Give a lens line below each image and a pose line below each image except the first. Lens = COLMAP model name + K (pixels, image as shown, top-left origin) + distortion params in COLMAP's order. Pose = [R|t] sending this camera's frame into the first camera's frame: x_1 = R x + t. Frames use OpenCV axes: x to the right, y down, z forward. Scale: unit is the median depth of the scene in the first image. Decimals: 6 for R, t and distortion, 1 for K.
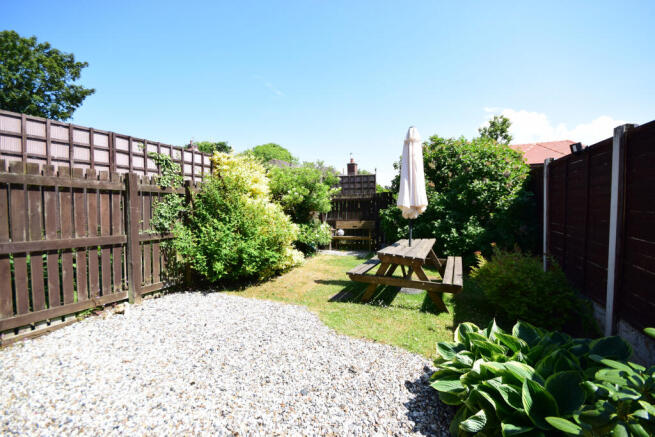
lens RADIAL K [[297.0, 0, 327.5], [0, 297.0, 218.5], [0, 0, 1]] dist [-0.001599, -0.000270]
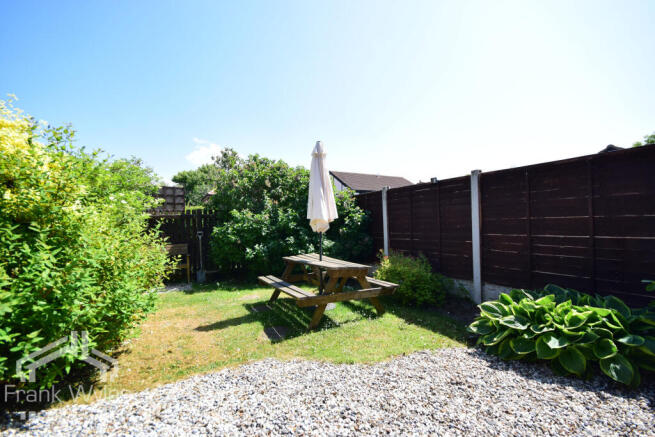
lens RADIAL K [[297.0, 0, 327.5], [0, 297.0, 218.5], [0, 0, 1]] dist [-0.001599, -0.000270]
pose [[0.576318, 0.021928, 0.816931, -0.434475], [0.052930, 0.996539, -0.064089, 0.016974], [-0.815510, 0.080176, 0.573163, 0.354654]]
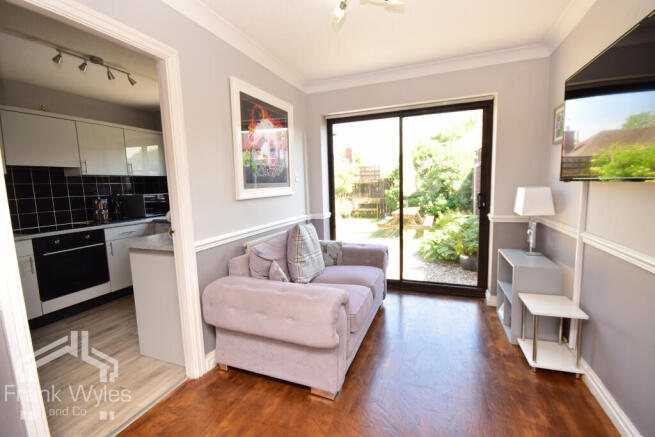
lens RADIAL K [[297.0, 0, 327.5], [0, 297.0, 218.5], [0, 0, 1]] dist [-0.001599, -0.000270]
pose [[0.998419, -0.037534, 0.041848, -0.267341], [0.034029, 0.996090, 0.081528, -0.028858], [-0.044745, -0.079975, 0.995792, -0.751926]]
